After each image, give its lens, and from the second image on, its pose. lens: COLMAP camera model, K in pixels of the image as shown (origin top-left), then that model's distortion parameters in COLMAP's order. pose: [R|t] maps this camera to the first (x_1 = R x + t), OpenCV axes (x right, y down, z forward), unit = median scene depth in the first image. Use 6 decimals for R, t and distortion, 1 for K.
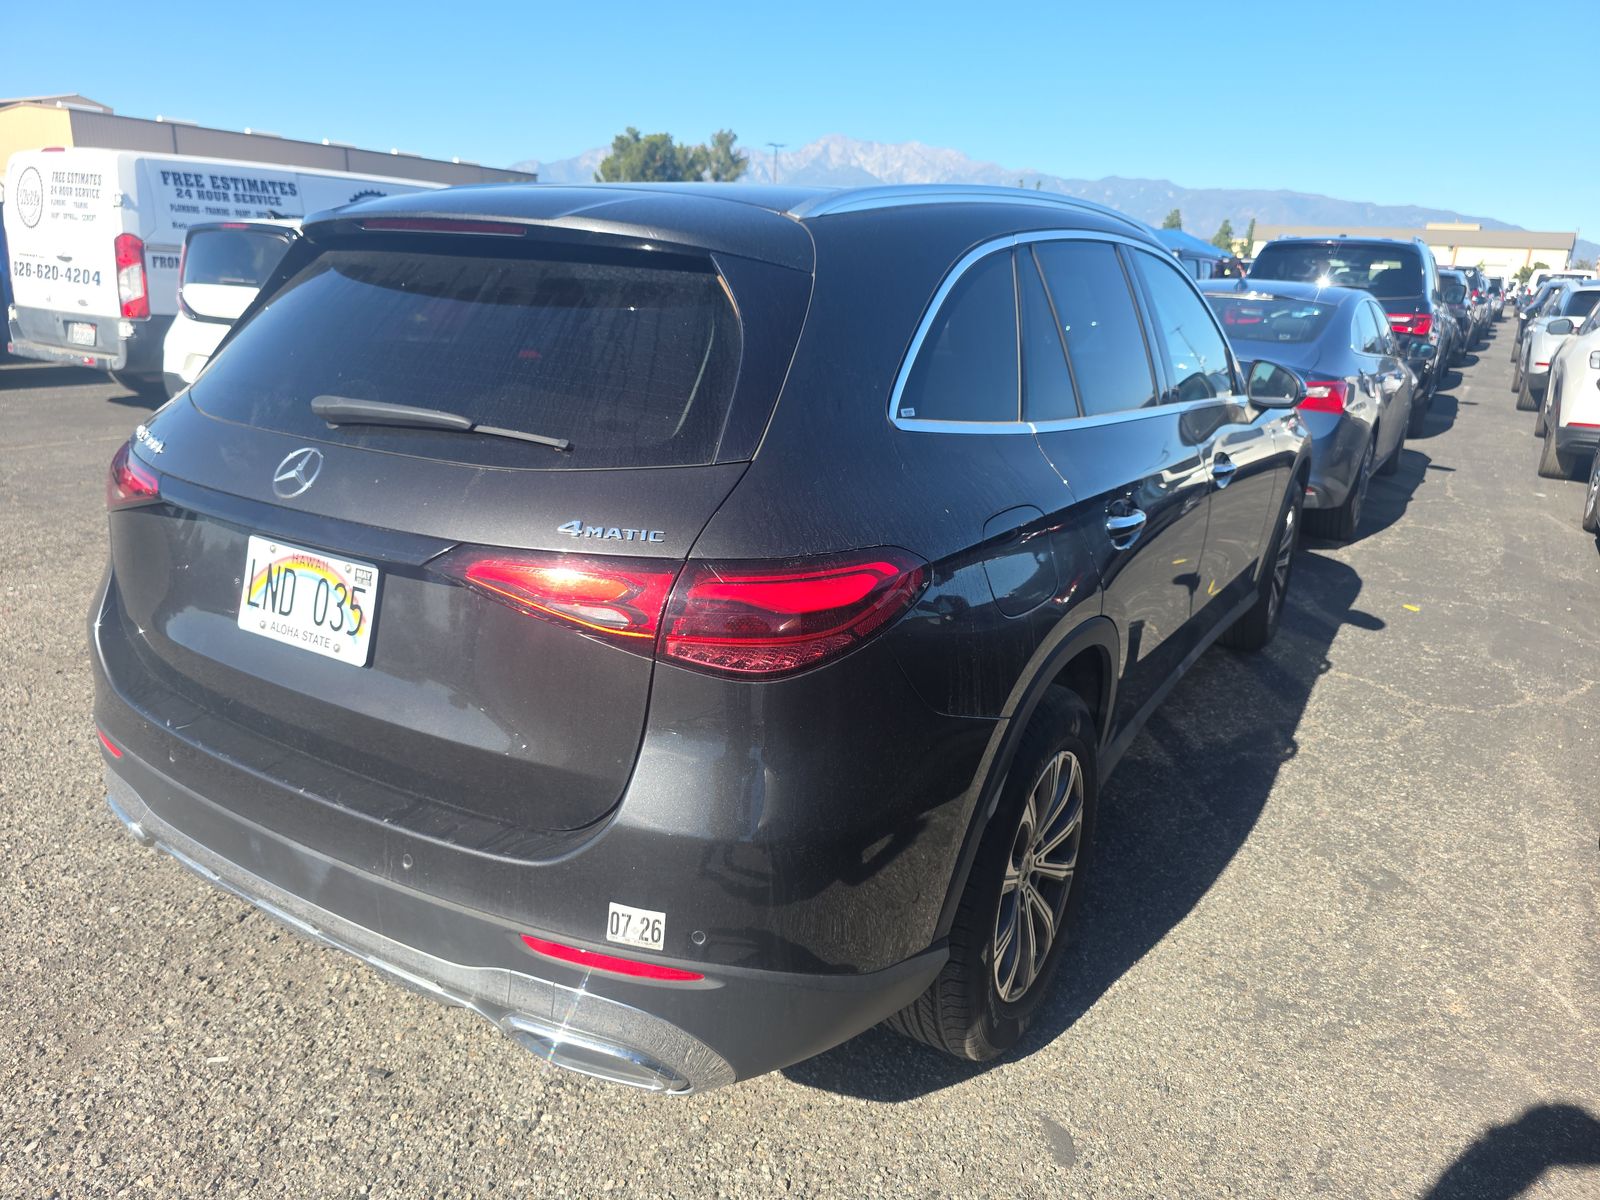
lens RADIAL K [[1106.2, 0, 804.6], [0, 1106.2, 598.9], [0, 0, 1]] dist [0.048213, -0.052367]
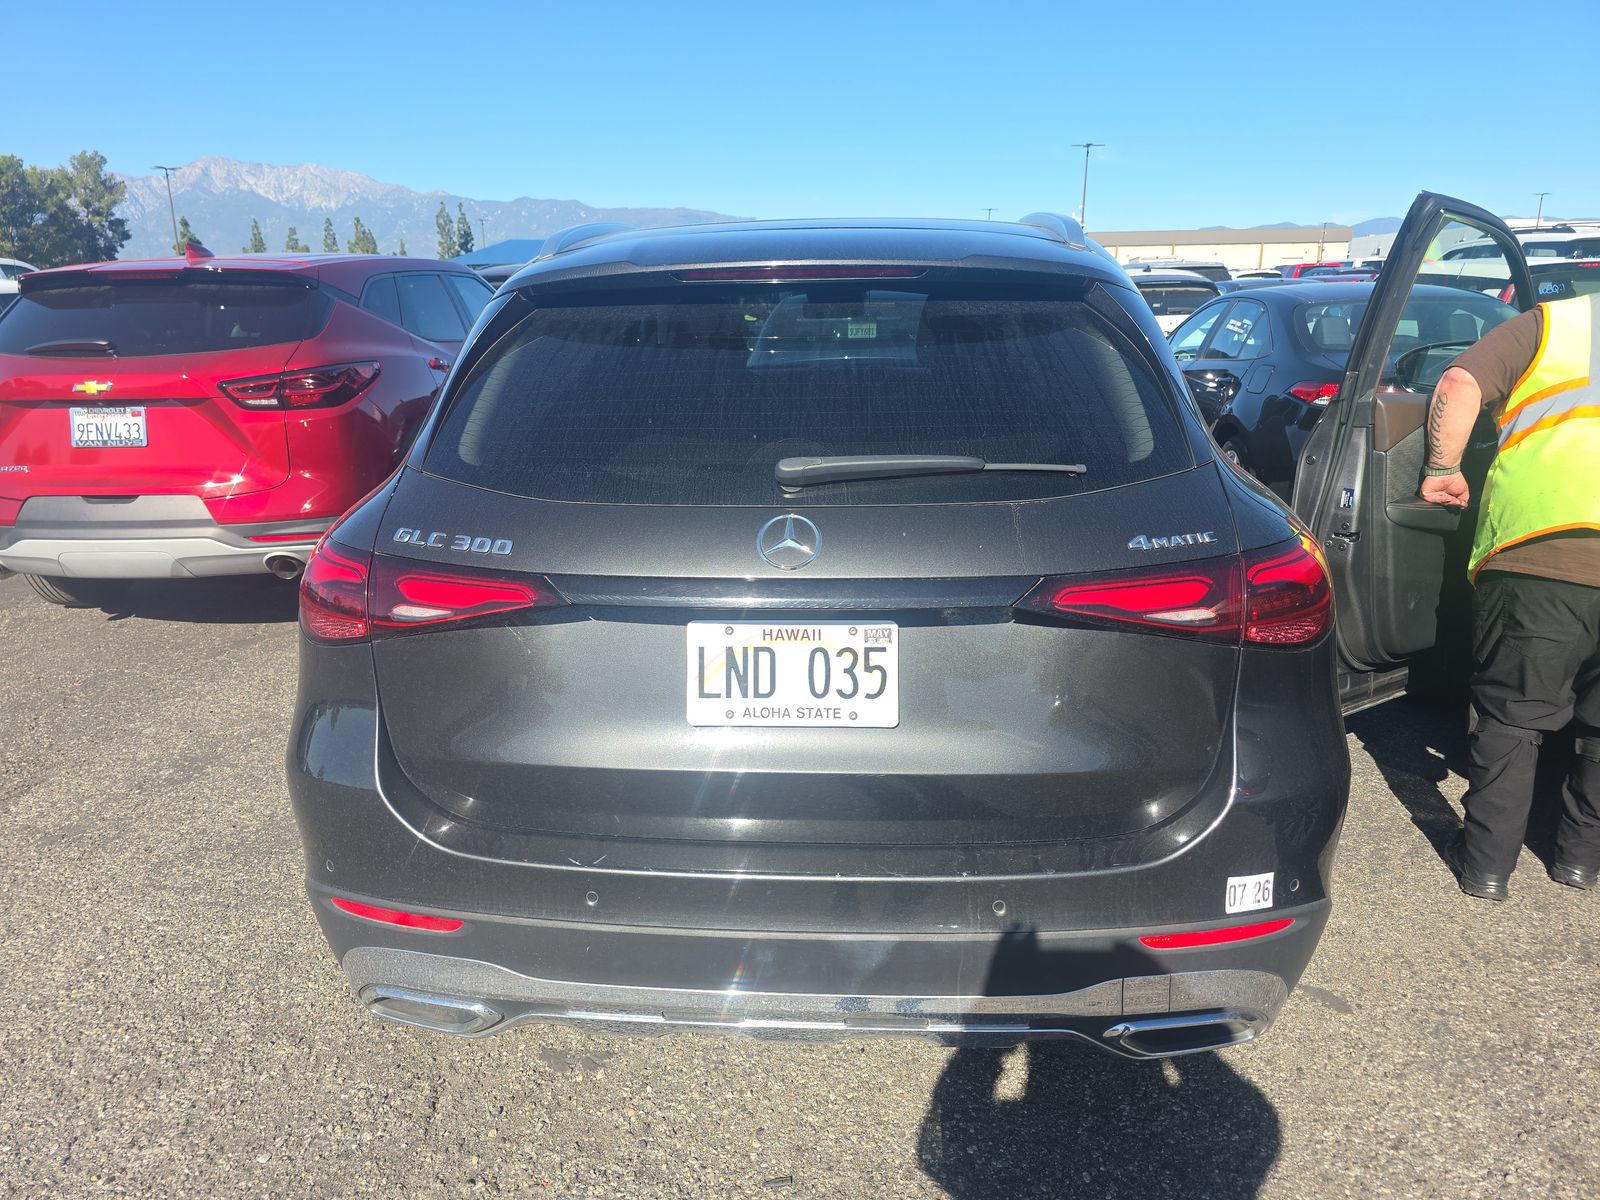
lens RADIAL K [[1106.2, 0, 766.1], [0, 1106.2, 572.3], [0, 0, 1]] dist [0.048213, -0.052367]
pose [[0.880732, -0.168466, 0.442640, -0.633127], [0.184832, 0.982750, 0.006263, -0.068776], [-0.436059, 0.076298, 0.896678, 0.126279]]
